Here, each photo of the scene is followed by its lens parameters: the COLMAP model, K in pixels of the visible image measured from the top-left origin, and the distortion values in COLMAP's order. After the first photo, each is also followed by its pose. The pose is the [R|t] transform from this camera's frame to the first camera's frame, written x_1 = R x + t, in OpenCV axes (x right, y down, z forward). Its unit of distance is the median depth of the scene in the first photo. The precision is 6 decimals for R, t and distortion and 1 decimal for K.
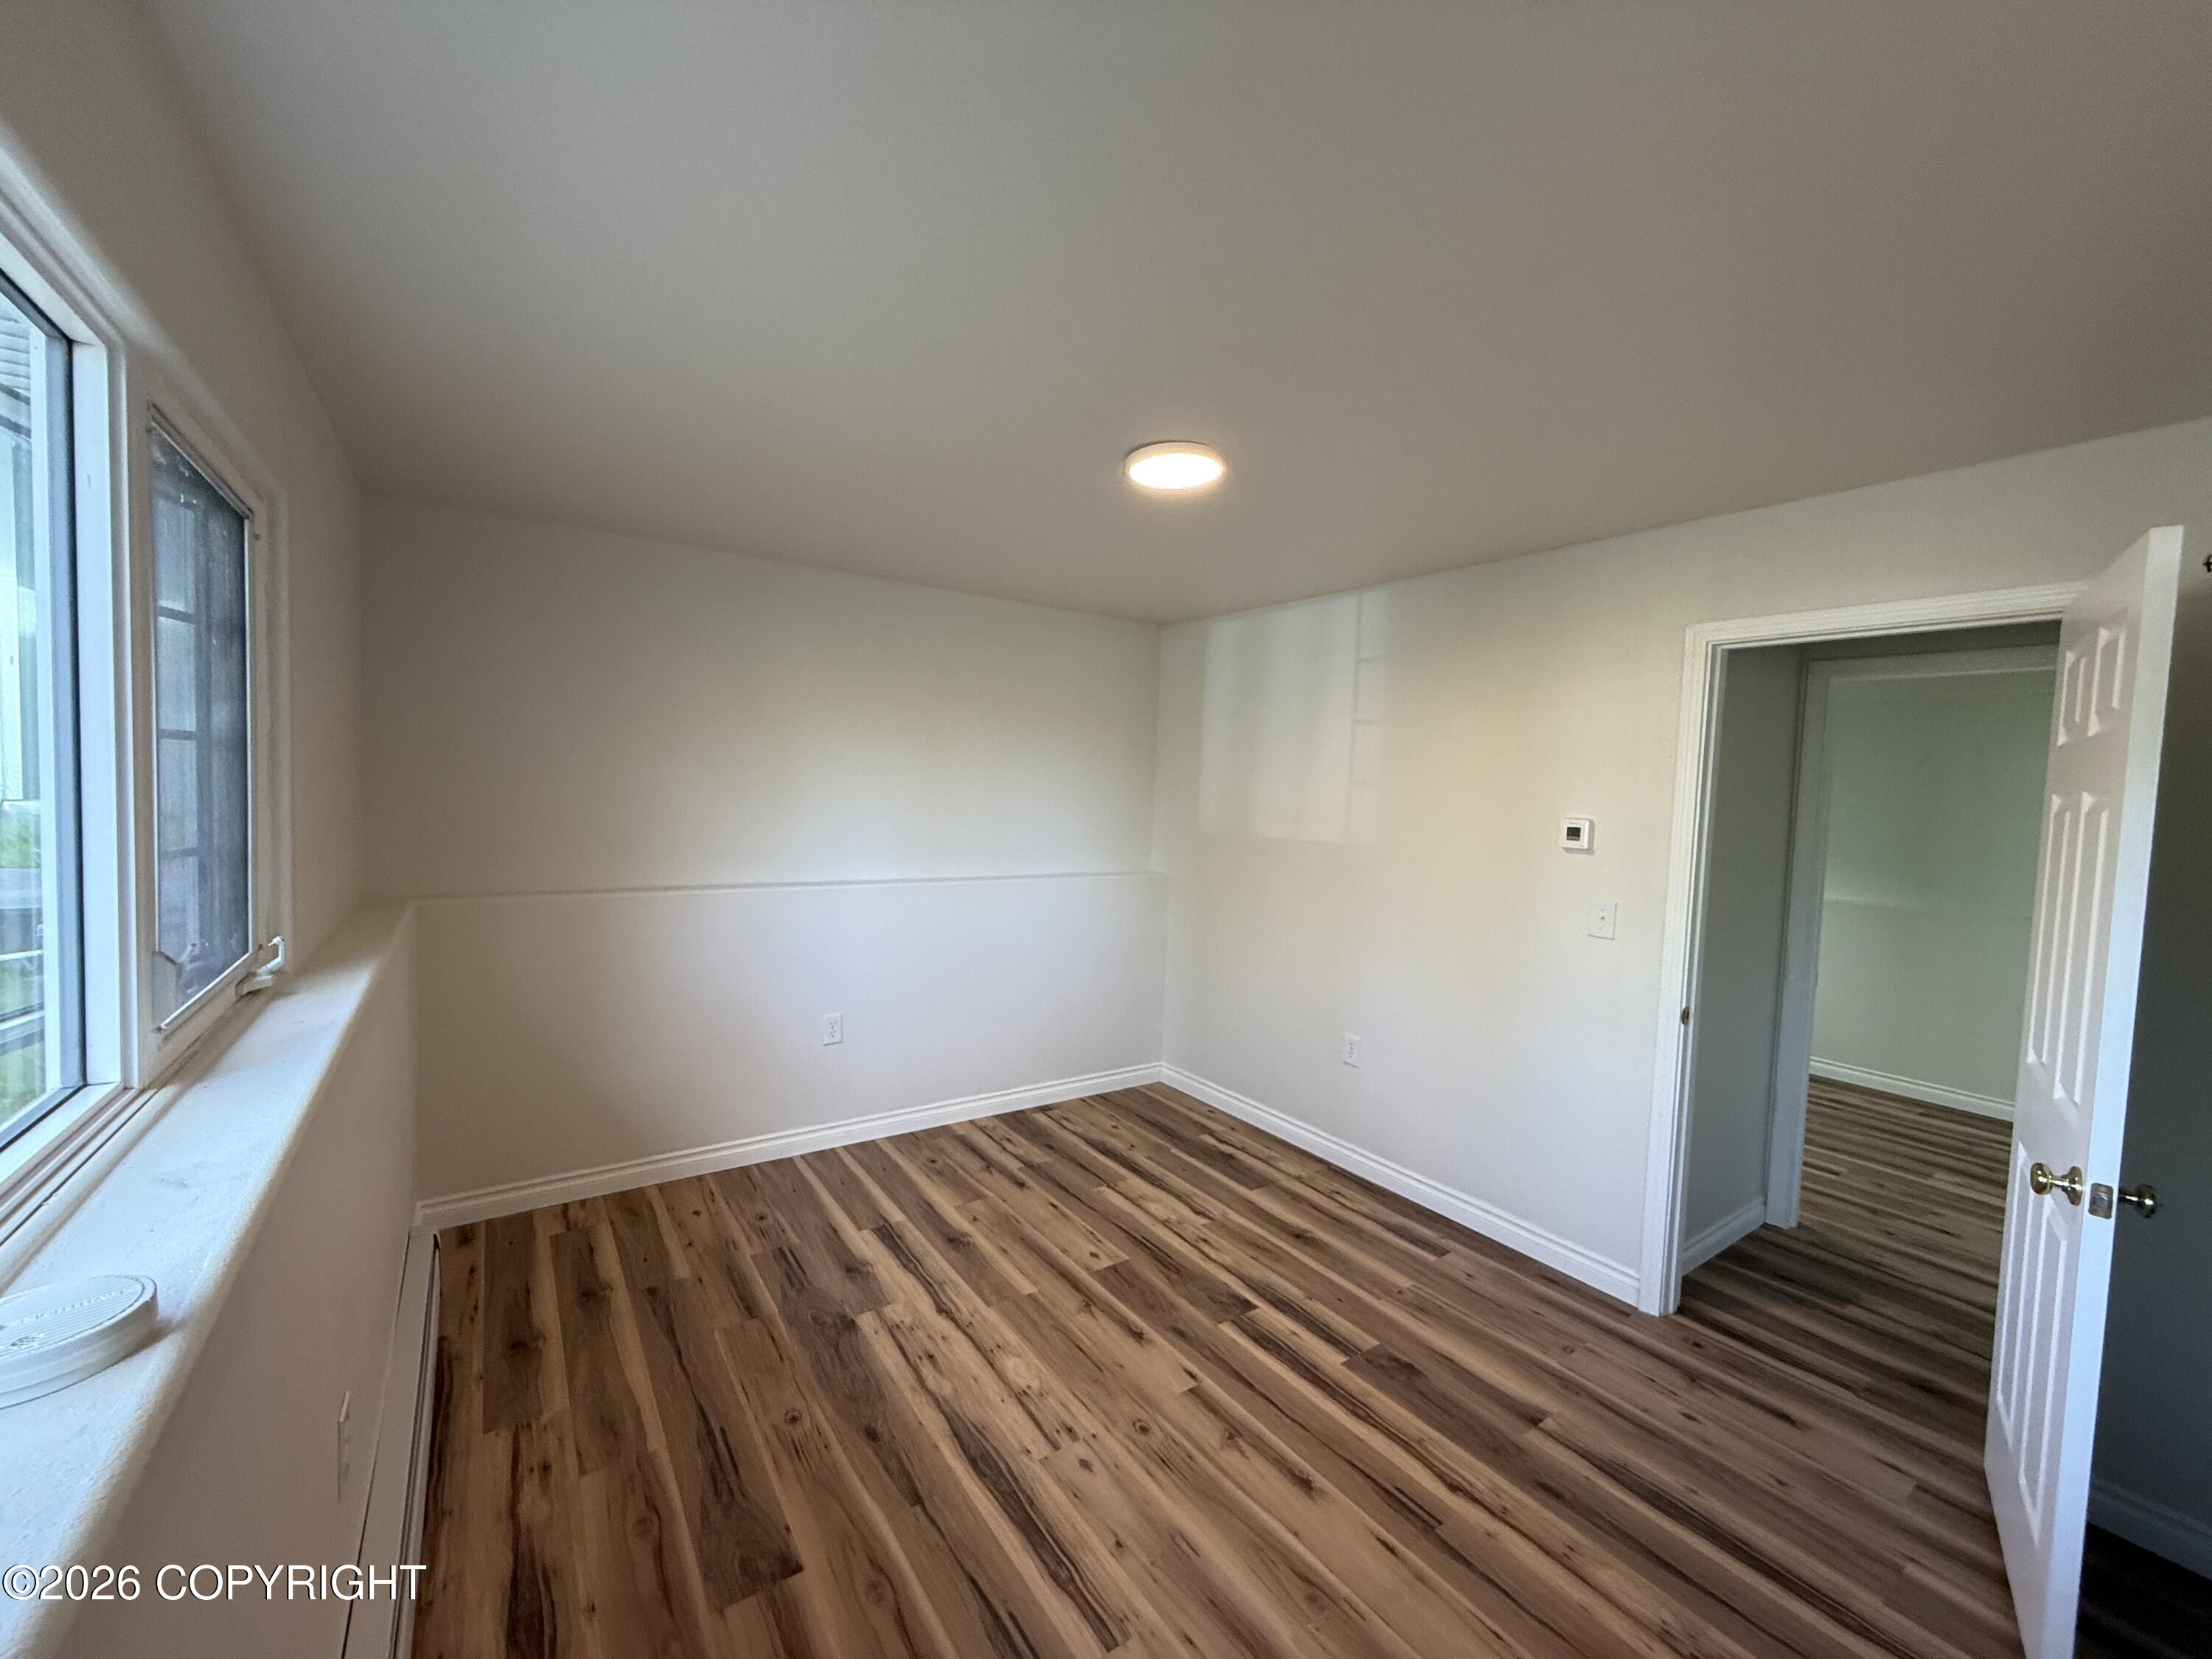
lens RADIAL K [[888.3, 0, 1098.1], [0, 888.3, 826.9], [0, 0, 1]] dist [-0.000201, -0.000018]
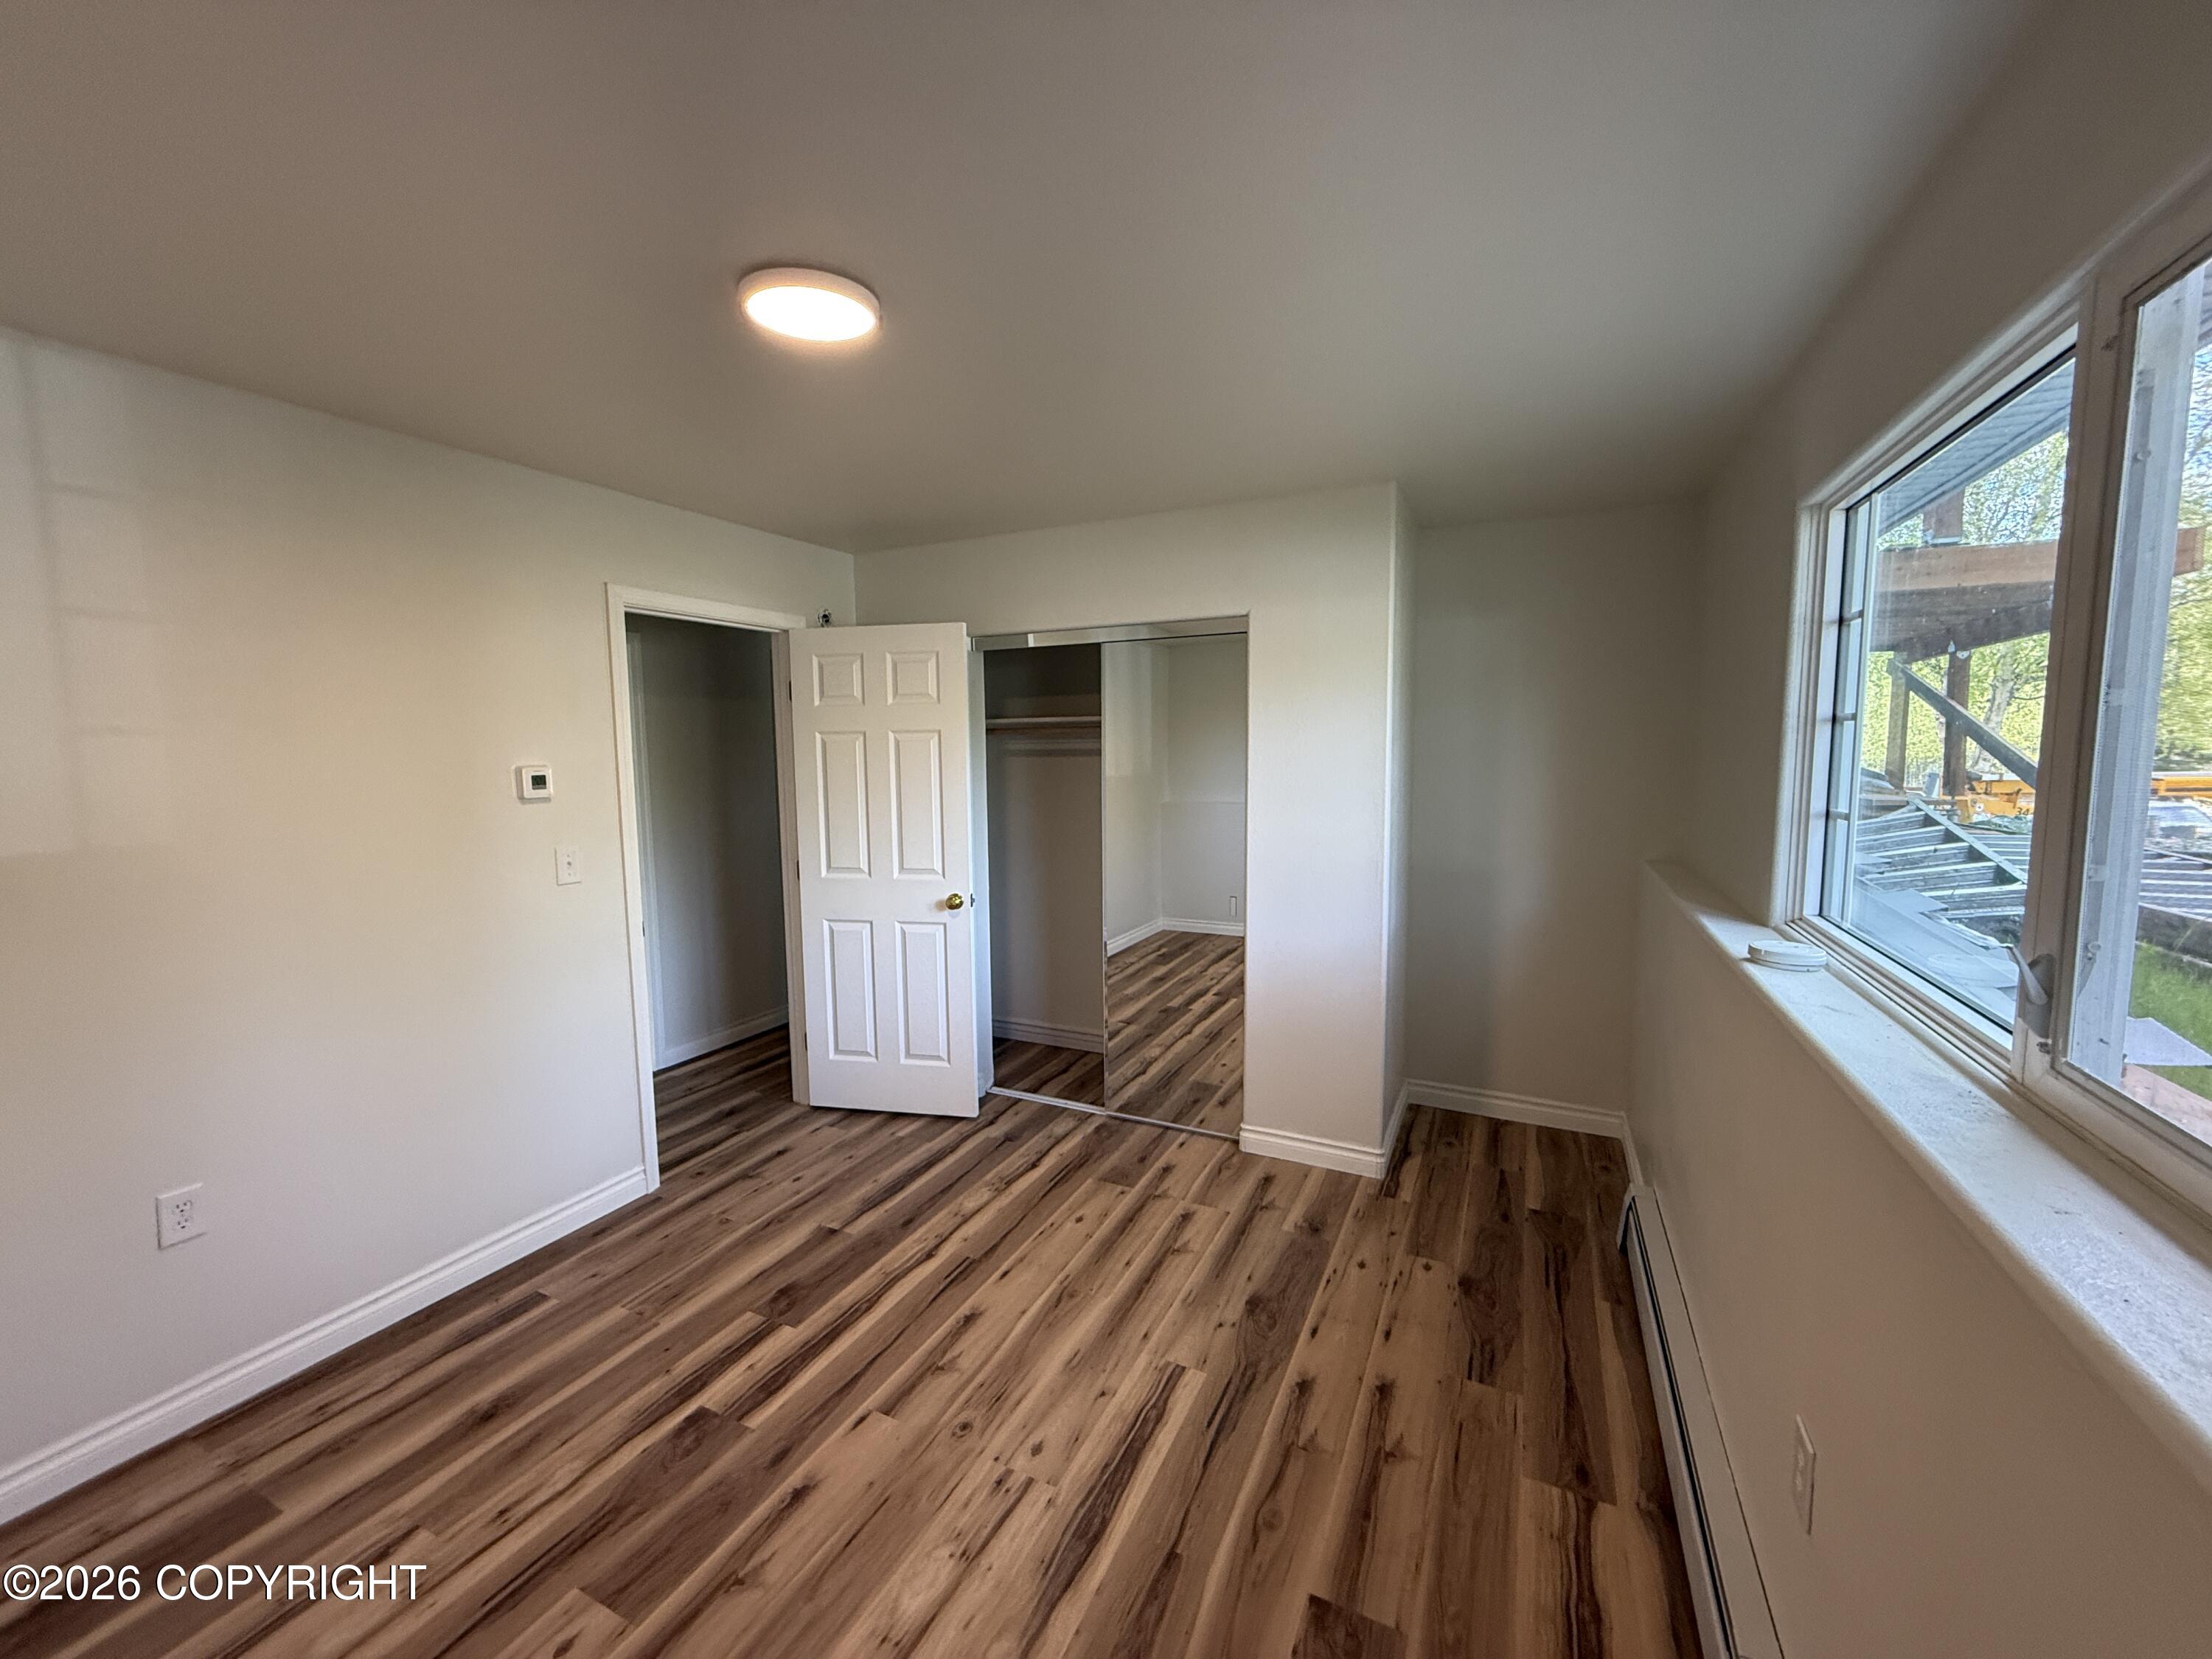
lens RADIAL K [[888.3, 0, 1096.1], [0, 888.3, 832.6], [0, 0, 1]] dist [-0.000201, -0.000018]
pose [[-0.496647, -0.115658, 0.860212, -0.727004], [0.034216, 0.987703, 0.152554, -0.080868], [-0.867278, 0.105198, -0.486582, 1.223054]]
